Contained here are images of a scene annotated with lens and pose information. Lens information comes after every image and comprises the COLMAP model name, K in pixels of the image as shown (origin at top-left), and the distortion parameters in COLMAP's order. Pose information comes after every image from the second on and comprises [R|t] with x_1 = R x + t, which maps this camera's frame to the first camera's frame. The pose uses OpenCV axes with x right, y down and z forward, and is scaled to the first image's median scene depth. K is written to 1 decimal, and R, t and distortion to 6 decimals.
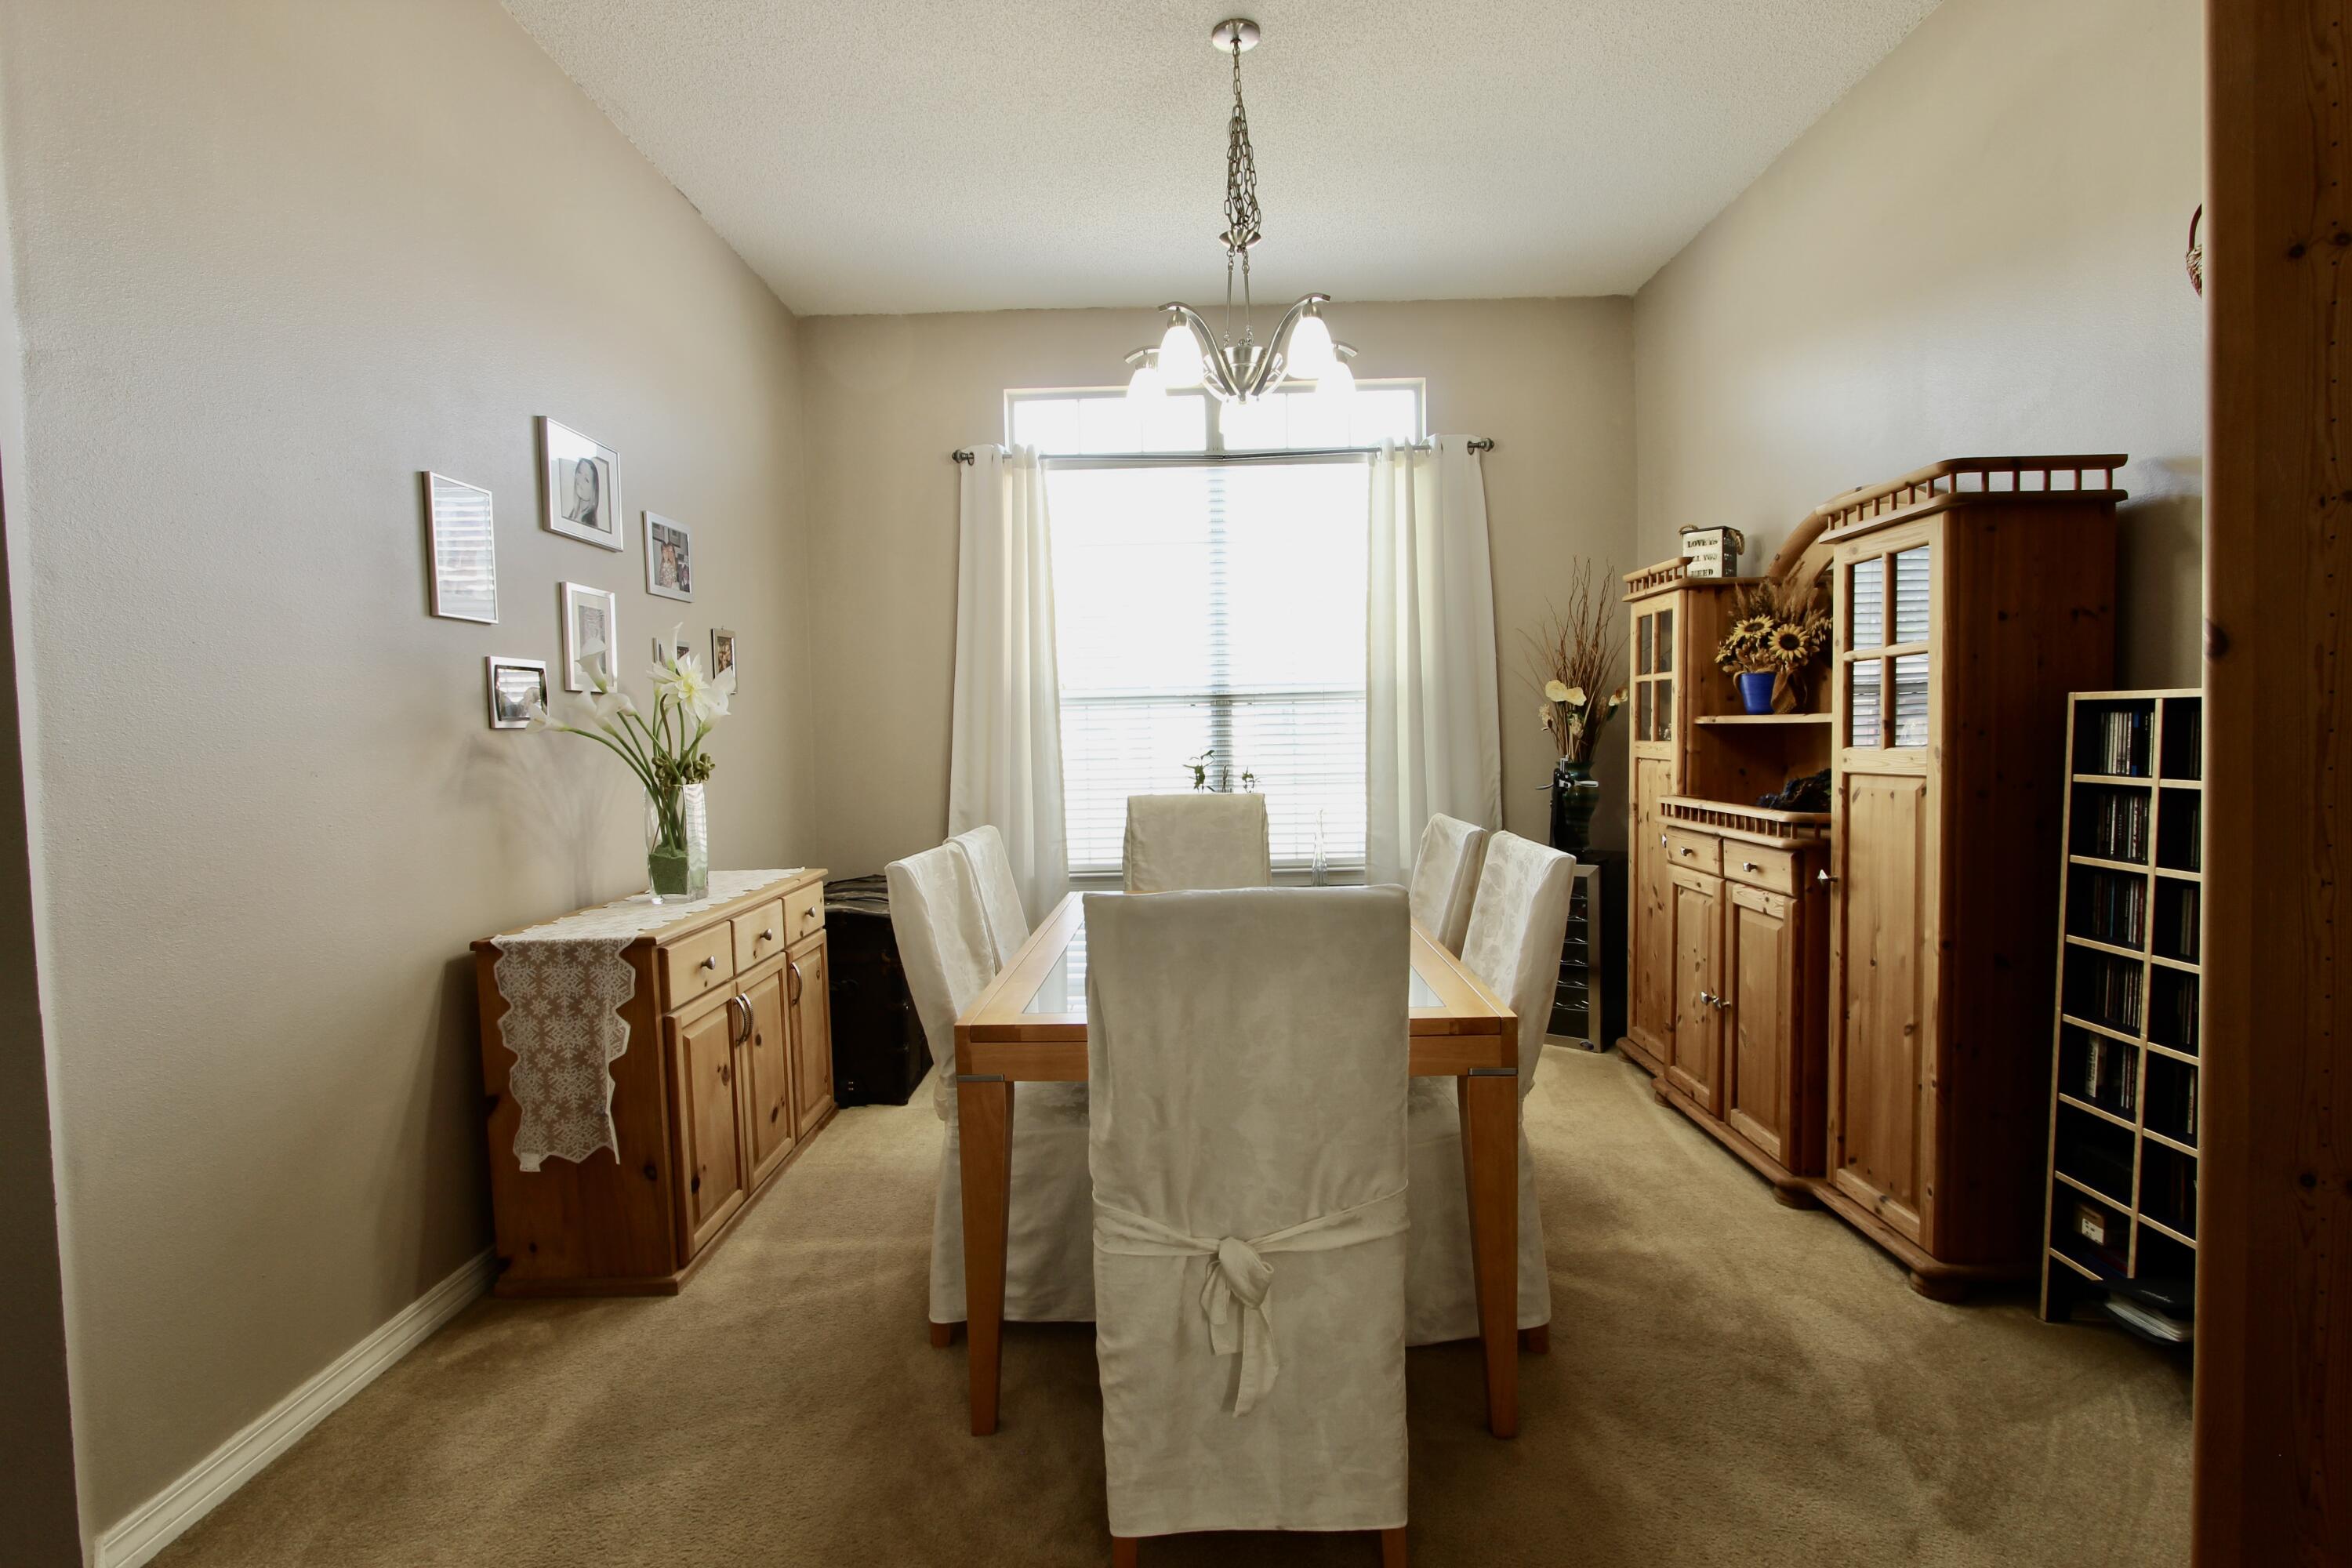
lens RADIAL K [[1111.0, 0, 1231.0], [0, 1111.0, 793.7], [0, 0, 1]] dist [-0.018797, 0.000586]
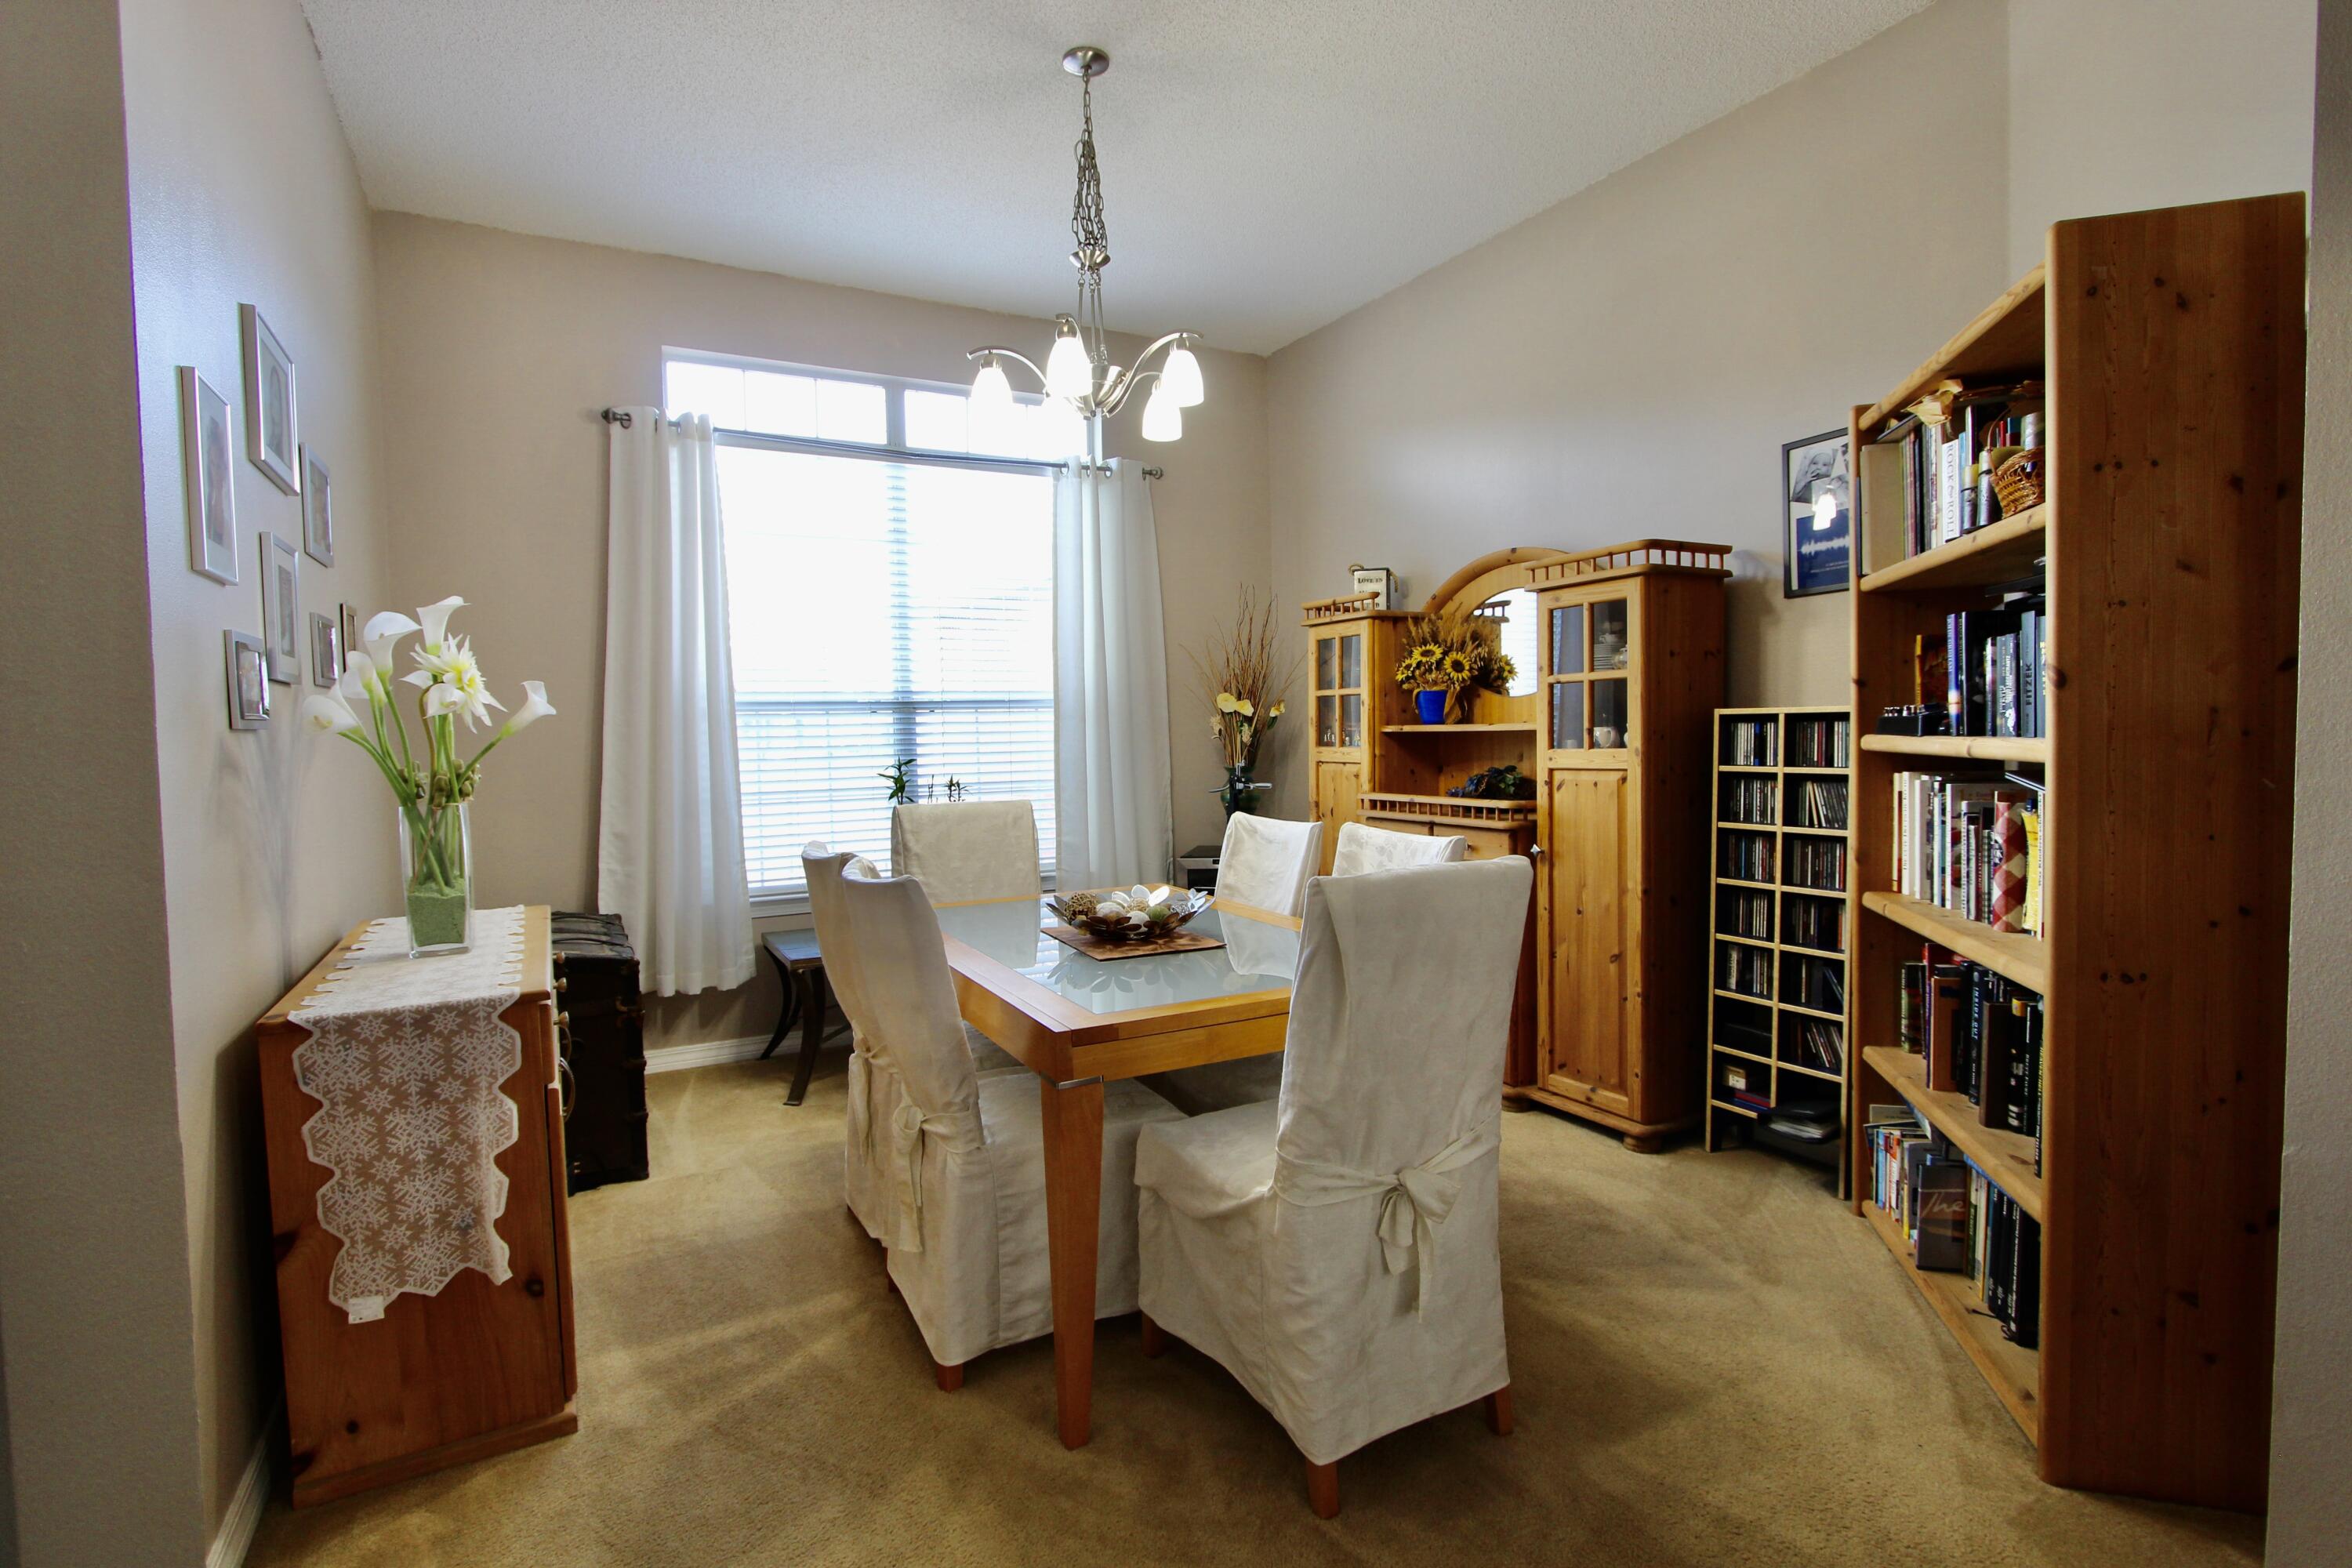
lens RADIAL K [[1111.0, 0, 1259.9], [0, 1111.0, 791.9], [0, 0, 1]] dist [-0.018797, 0.000586]
pose [[0.865243, -0.023496, 0.500801, -0.414674], [0.029943, 0.999540, -0.004838, 0.004920], [-0.500457, 0.019182, 0.865549, 0.040965]]
